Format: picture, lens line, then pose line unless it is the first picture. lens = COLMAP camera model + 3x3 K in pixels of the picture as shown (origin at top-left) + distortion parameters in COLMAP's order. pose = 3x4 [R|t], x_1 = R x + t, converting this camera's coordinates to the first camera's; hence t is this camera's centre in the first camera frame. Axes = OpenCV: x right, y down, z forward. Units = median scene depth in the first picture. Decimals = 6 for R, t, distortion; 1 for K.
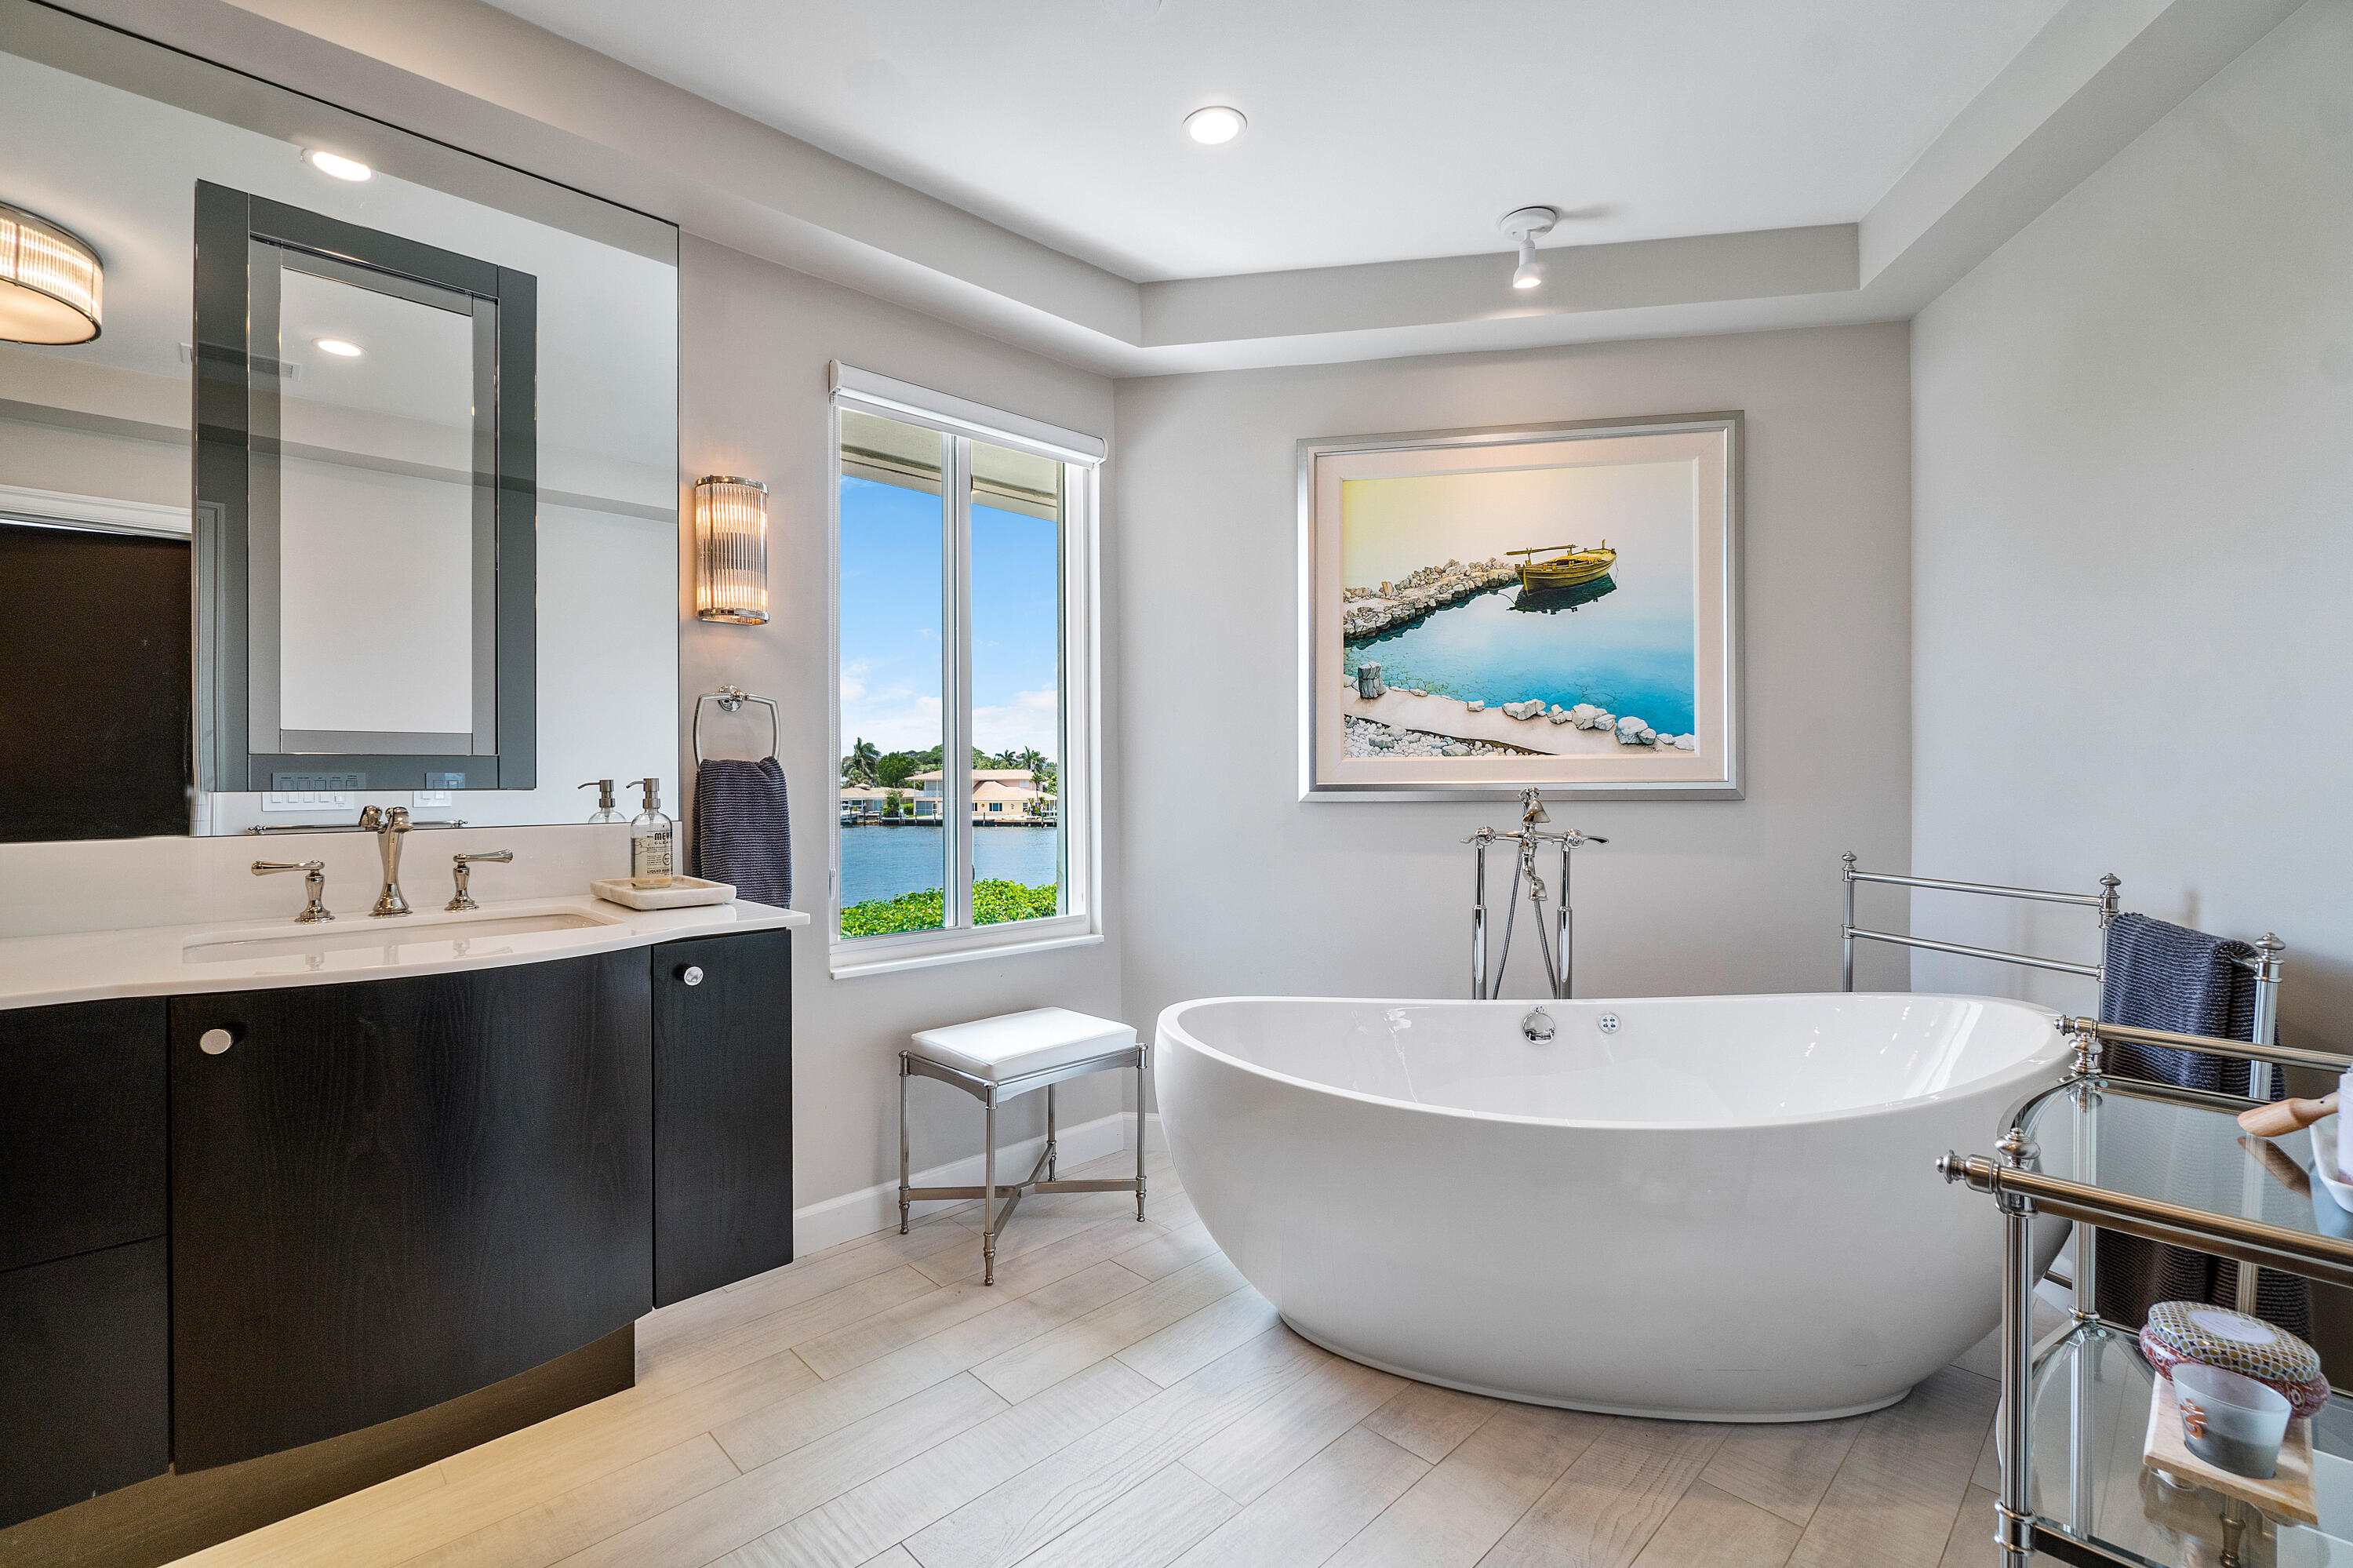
lens RADIAL K [[1016.4, 0, 1183.9], [0, 1016.4, 794.7], [0, 0, 1]] dist [-0.006571, 0.002499]
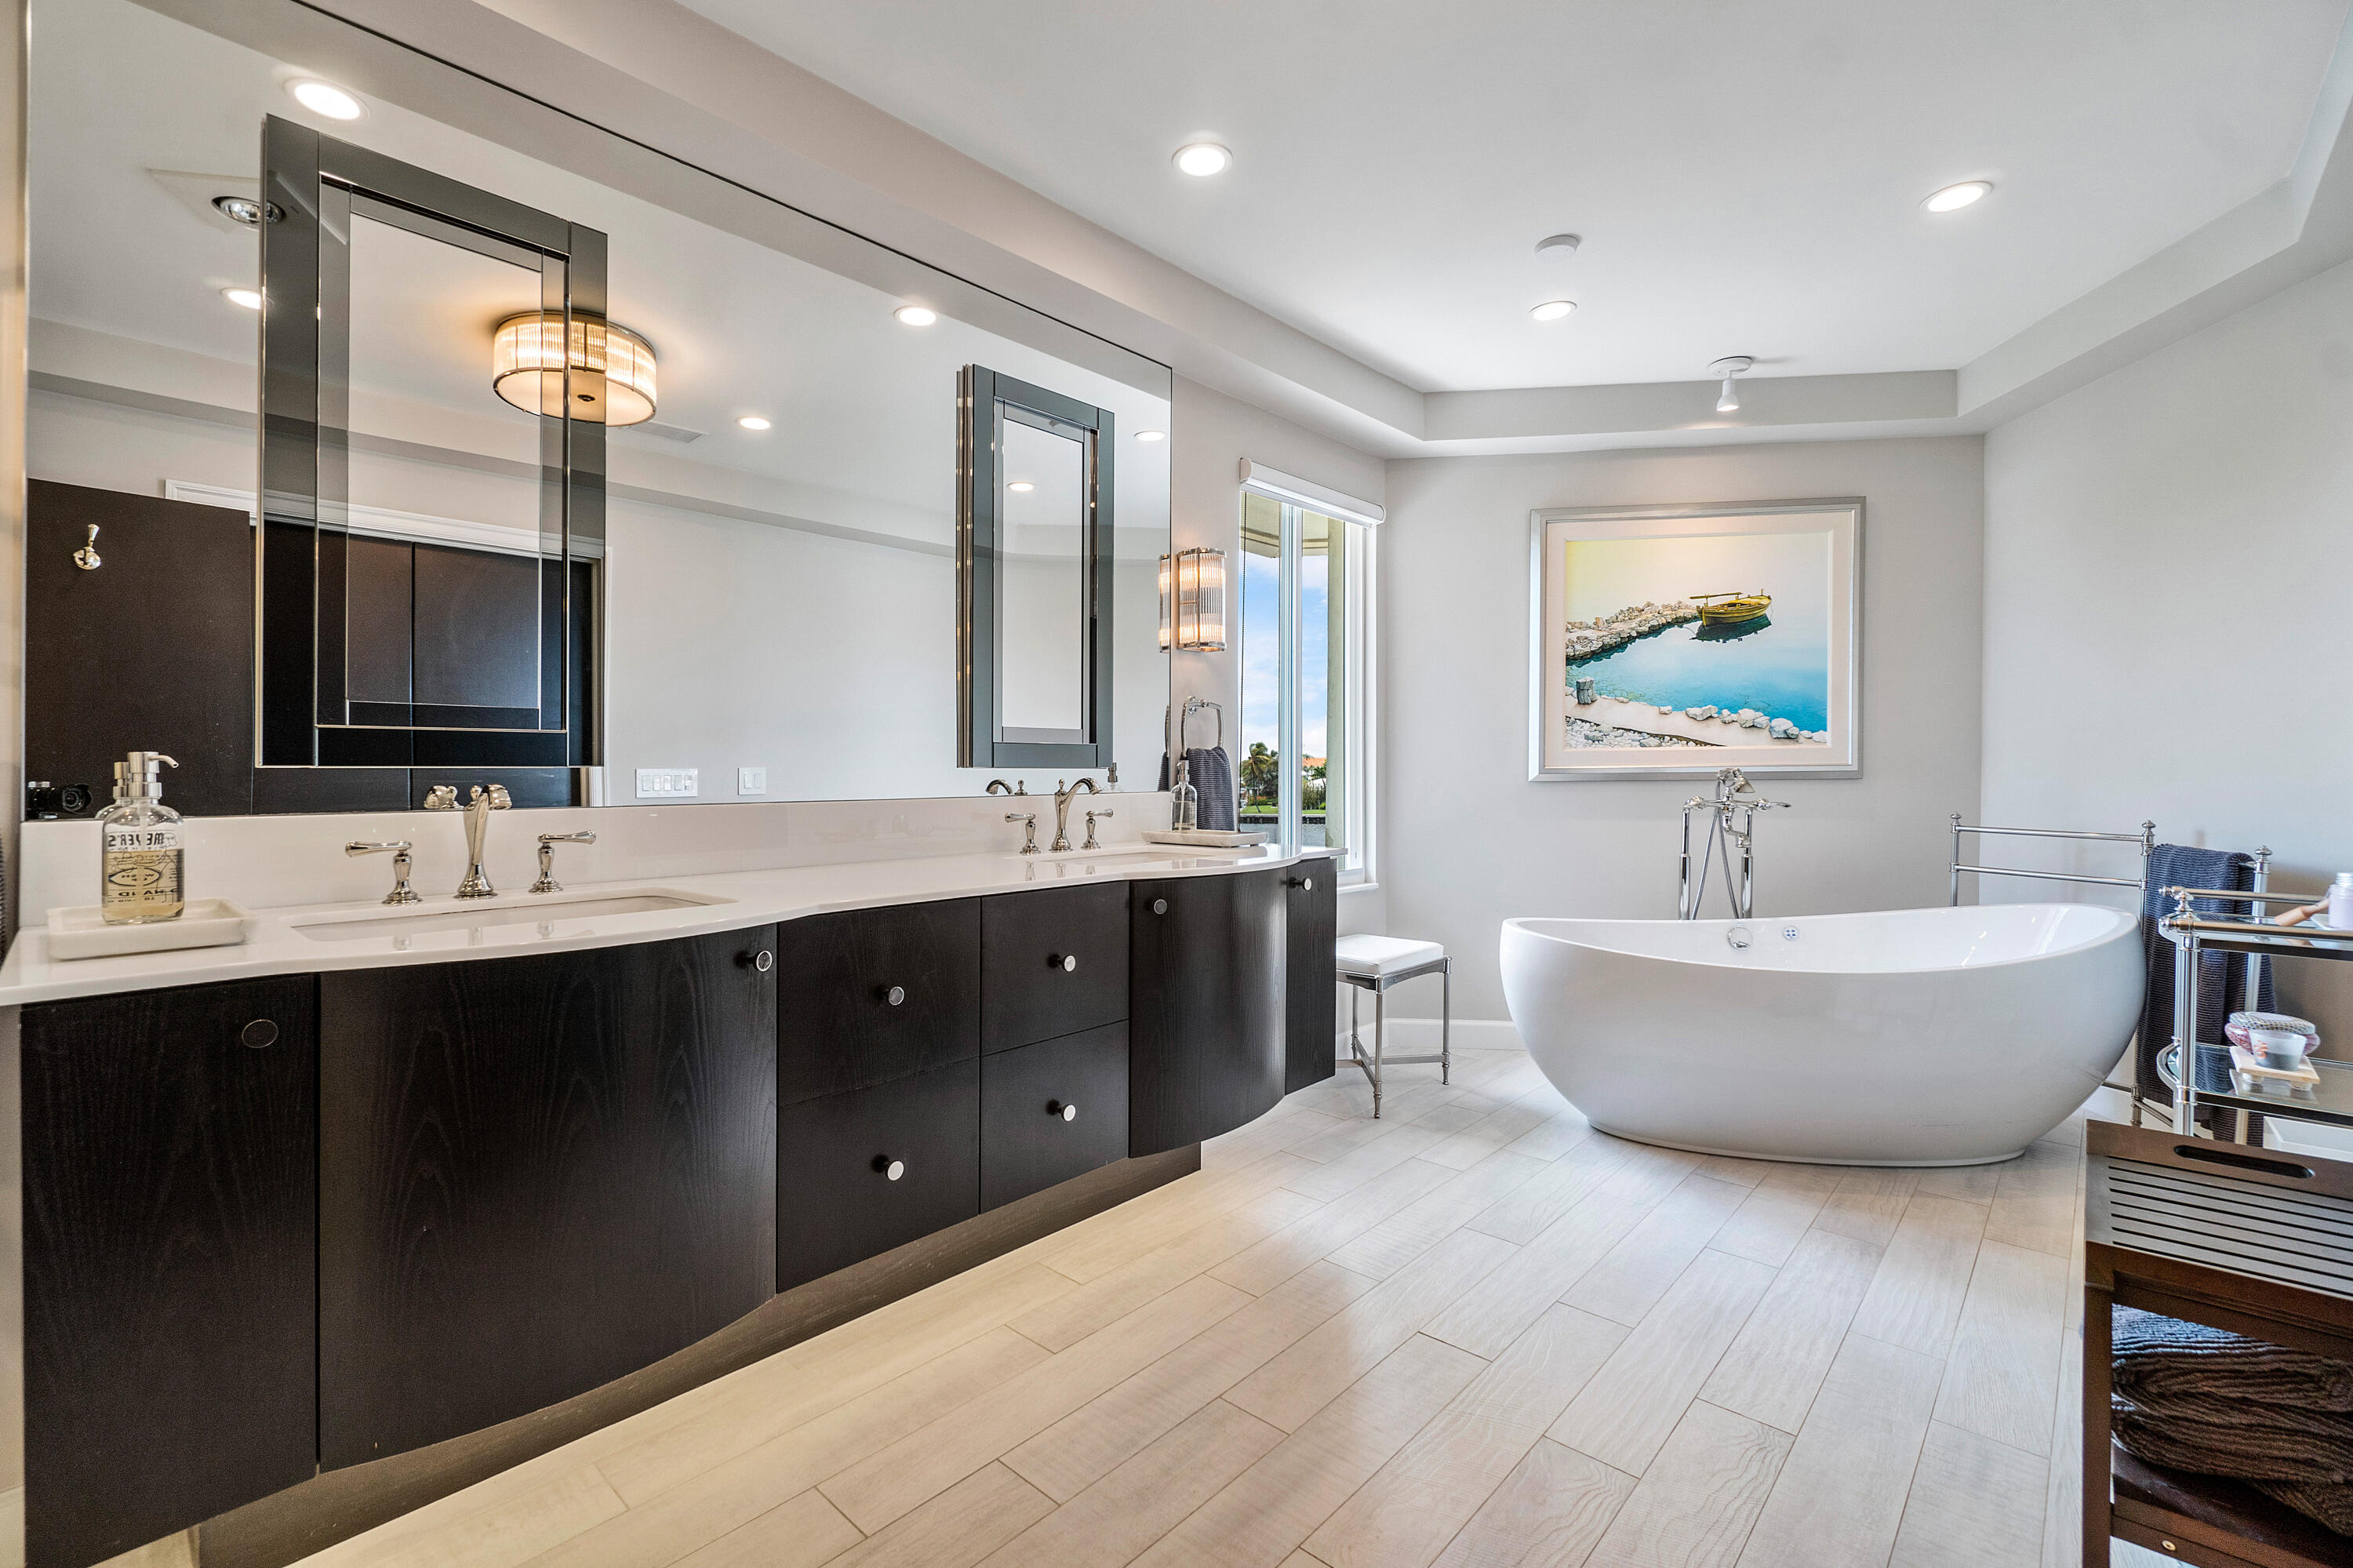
lens RADIAL K [[1016.4, 0, 1169.4], [0, 1016.4, 796.4], [0, 0, 1]] dist [-0.006571, 0.002499]
pose [[0.998742, -0.000679, 0.050130, -0.485924], [0.000180, 0.999950, 0.009955, 0.016022], [-0.050135, -0.009934, 0.998693, -0.352585]]
